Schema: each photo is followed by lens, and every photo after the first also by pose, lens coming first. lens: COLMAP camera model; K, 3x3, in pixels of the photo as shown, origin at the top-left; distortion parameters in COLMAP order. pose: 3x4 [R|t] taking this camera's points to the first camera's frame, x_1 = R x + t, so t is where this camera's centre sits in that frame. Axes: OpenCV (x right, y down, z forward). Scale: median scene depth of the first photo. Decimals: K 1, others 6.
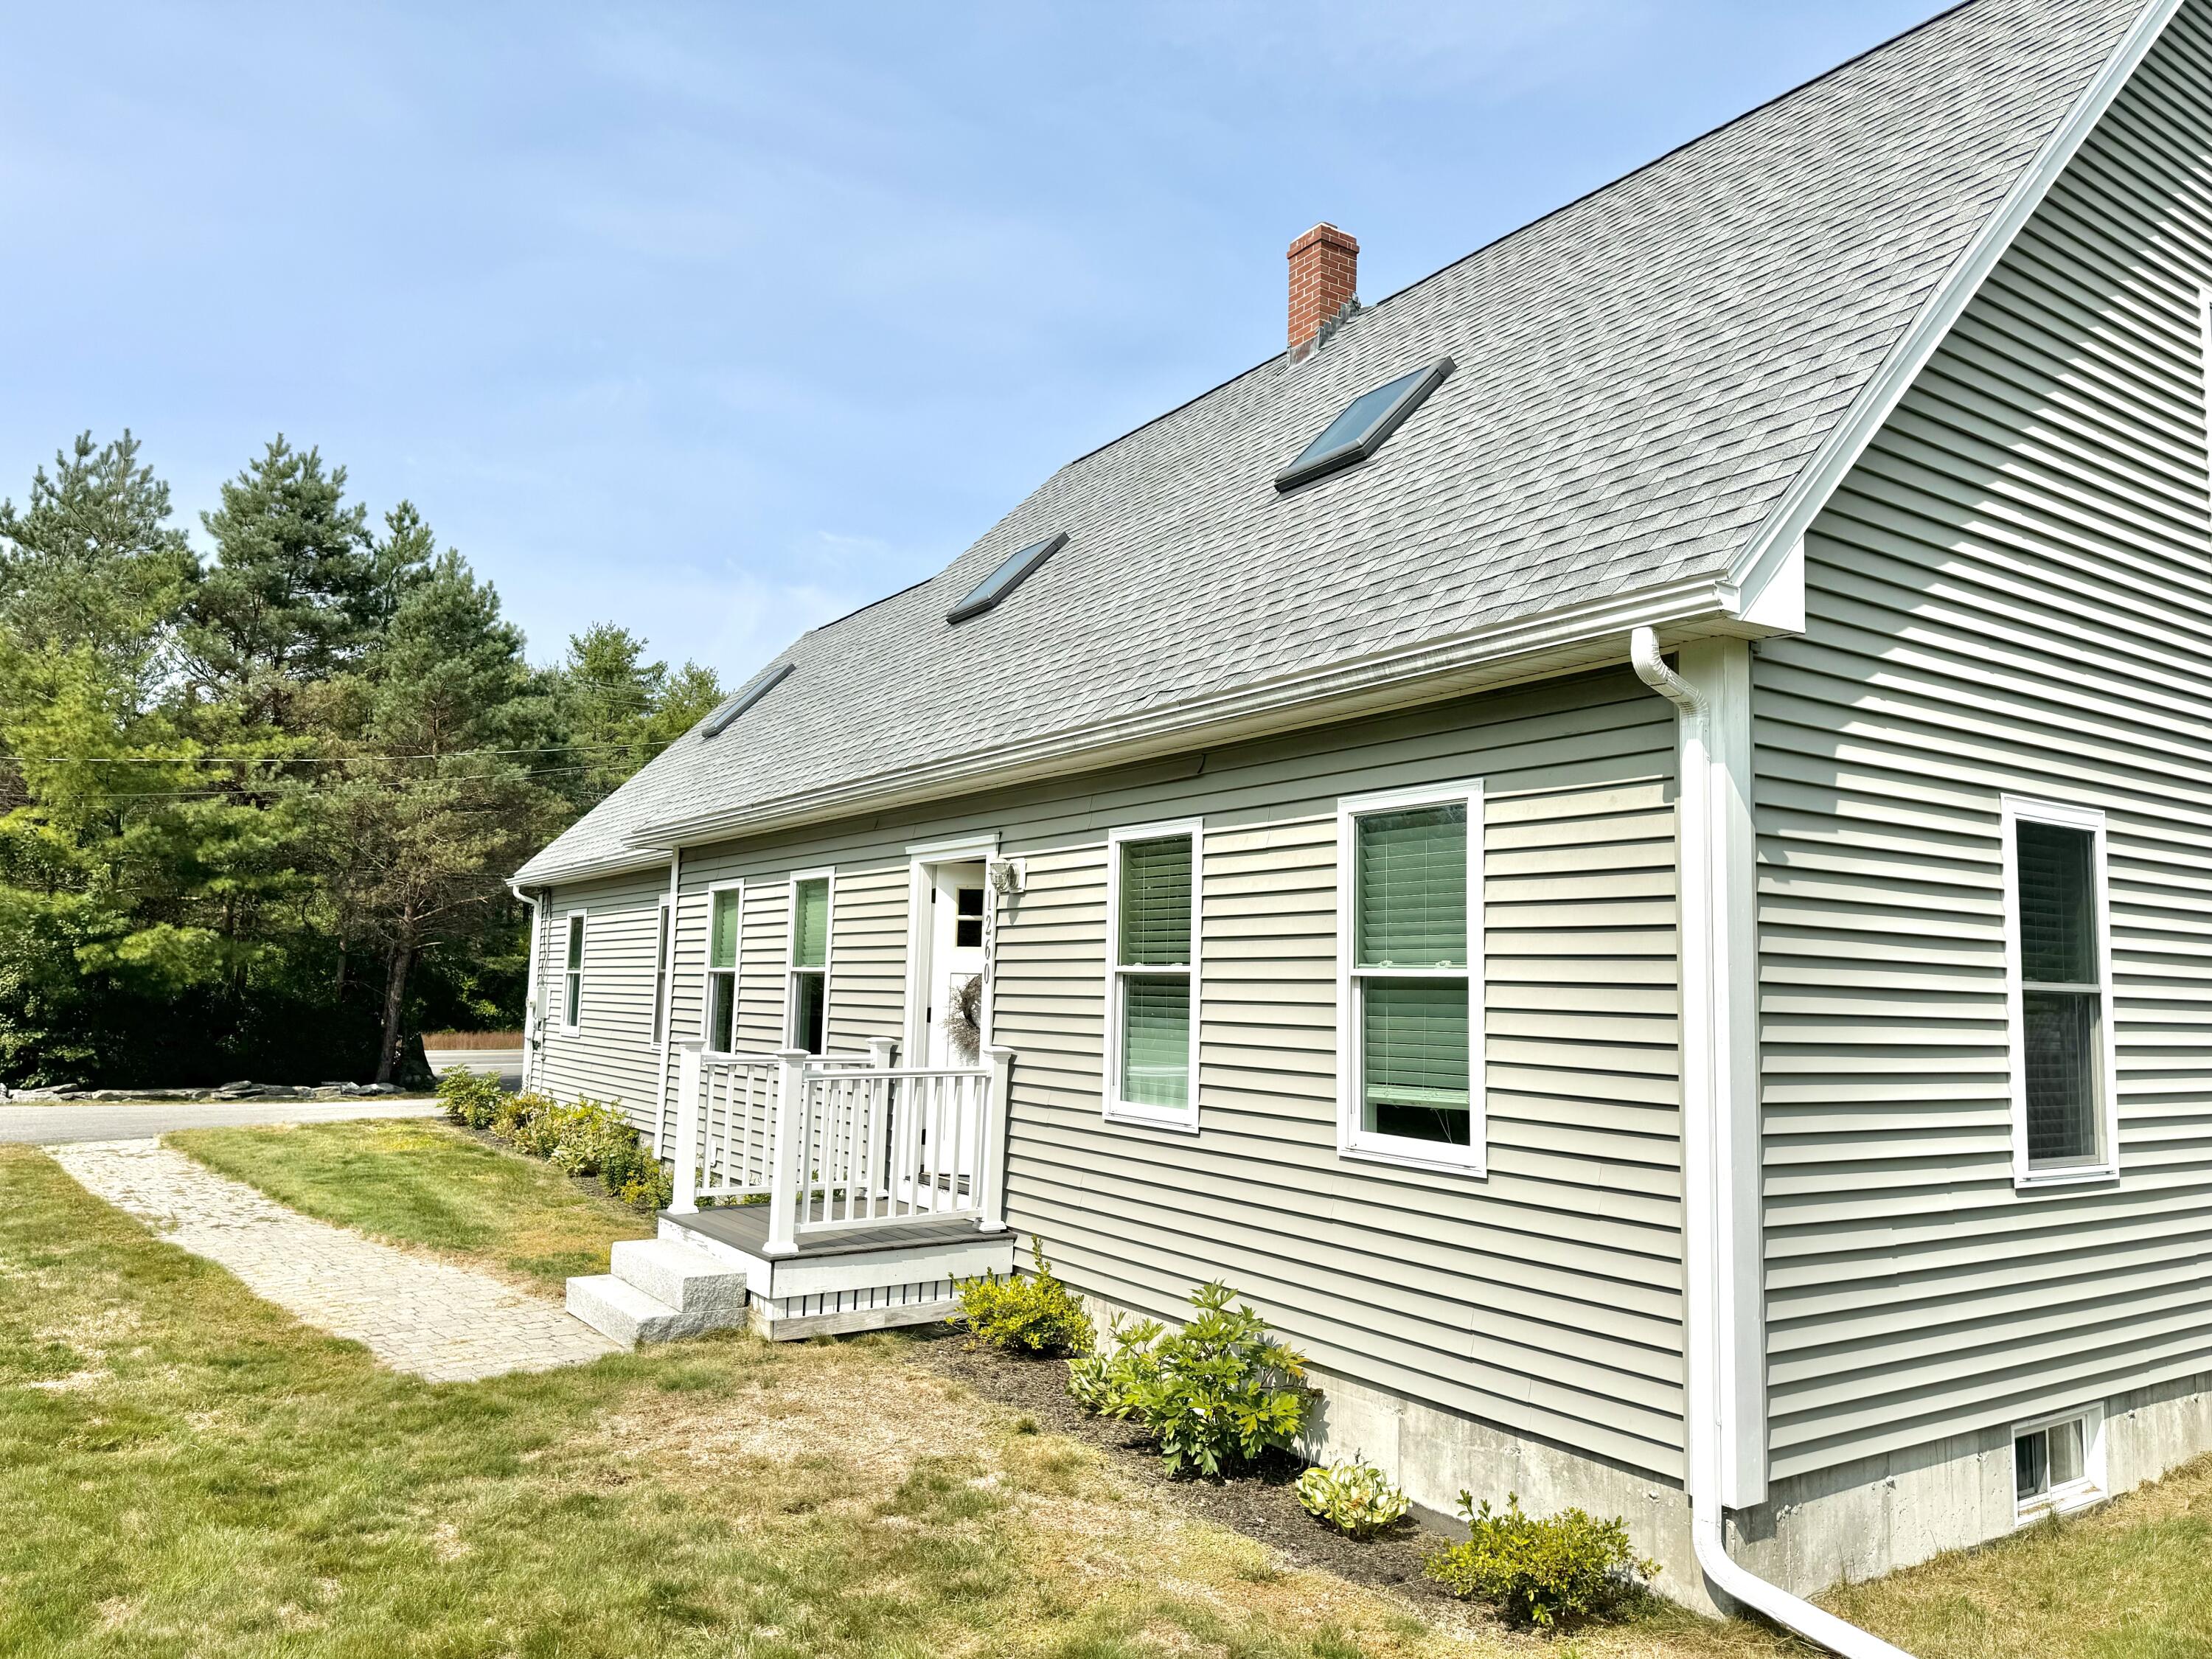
lens RADIAL K [[1616.1, 0, 1106.0], [0, 1616.1, 829.5], [0, 0, 1]] dist [0.090049, -0.161038]
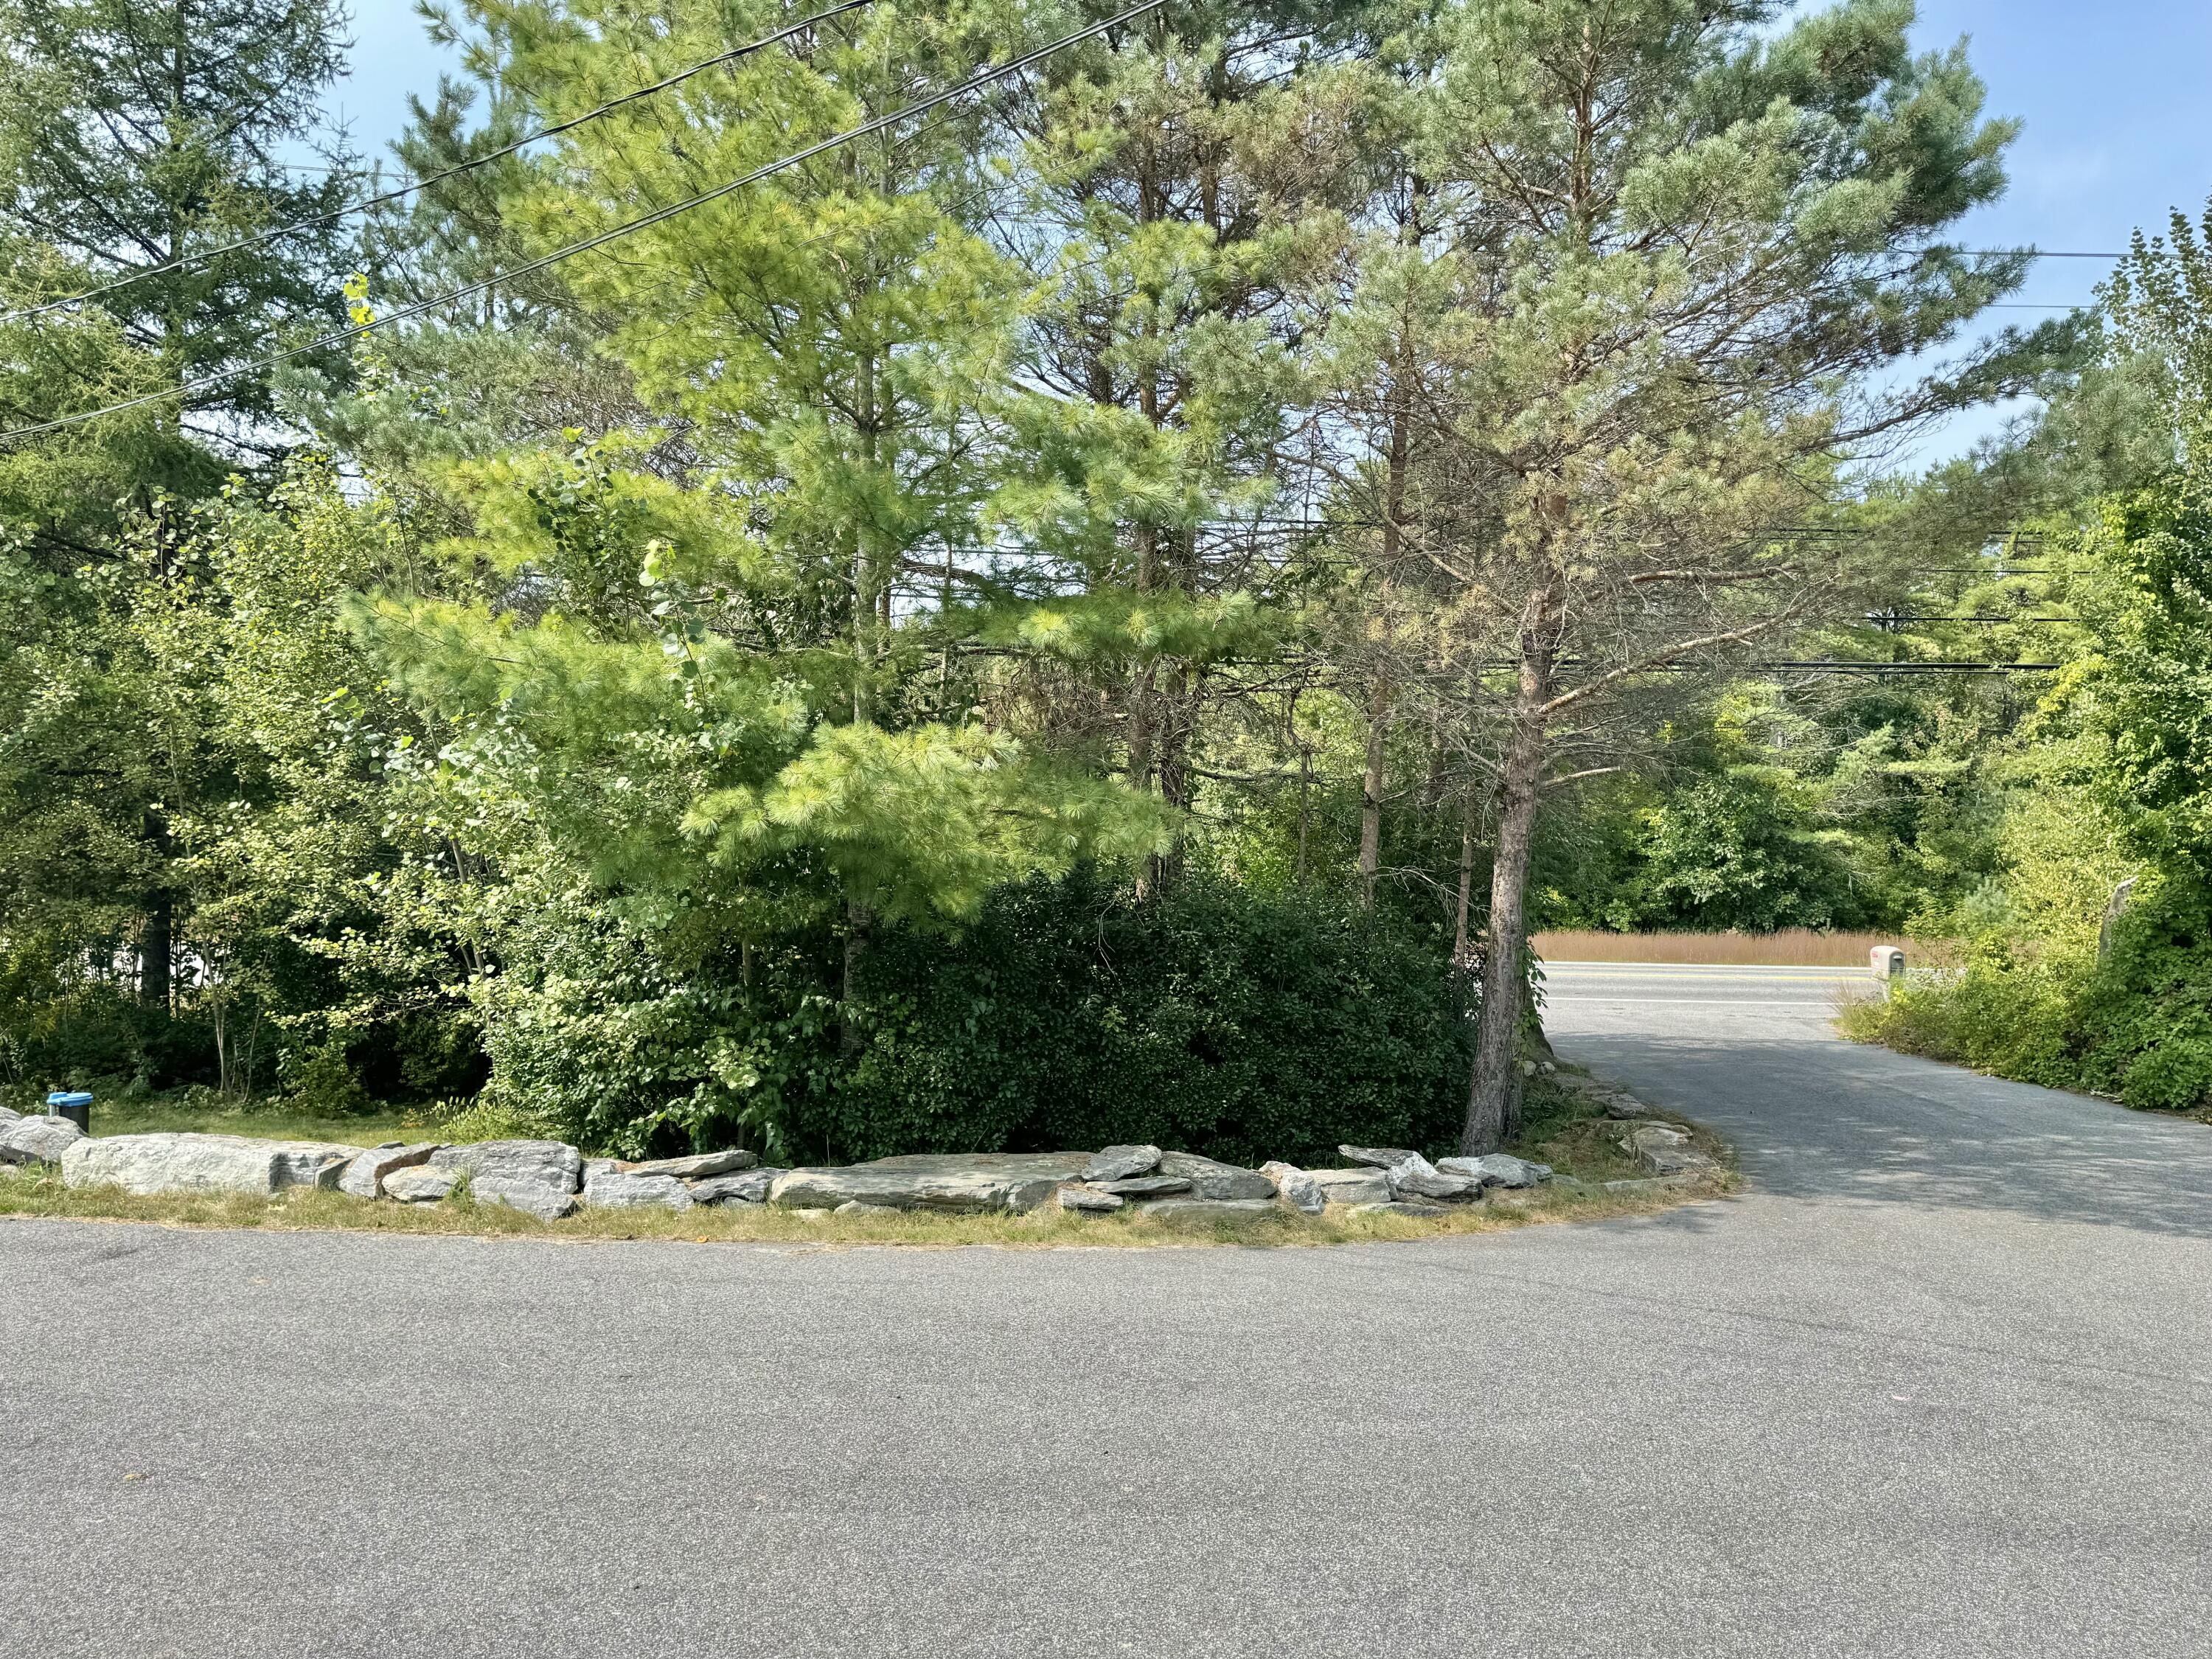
lens RADIAL K [[1616.1, 0, 1106.0], [0, 1616.1, 829.5], [0, 0, 1]] dist [0.090049, -0.161038]
pose [[0.822130, -0.018676, -0.568993, -0.315706], [0.060608, 0.996653, 0.054859, 0.059904], [0.566064, -0.079587, 0.820510, 0.682897]]
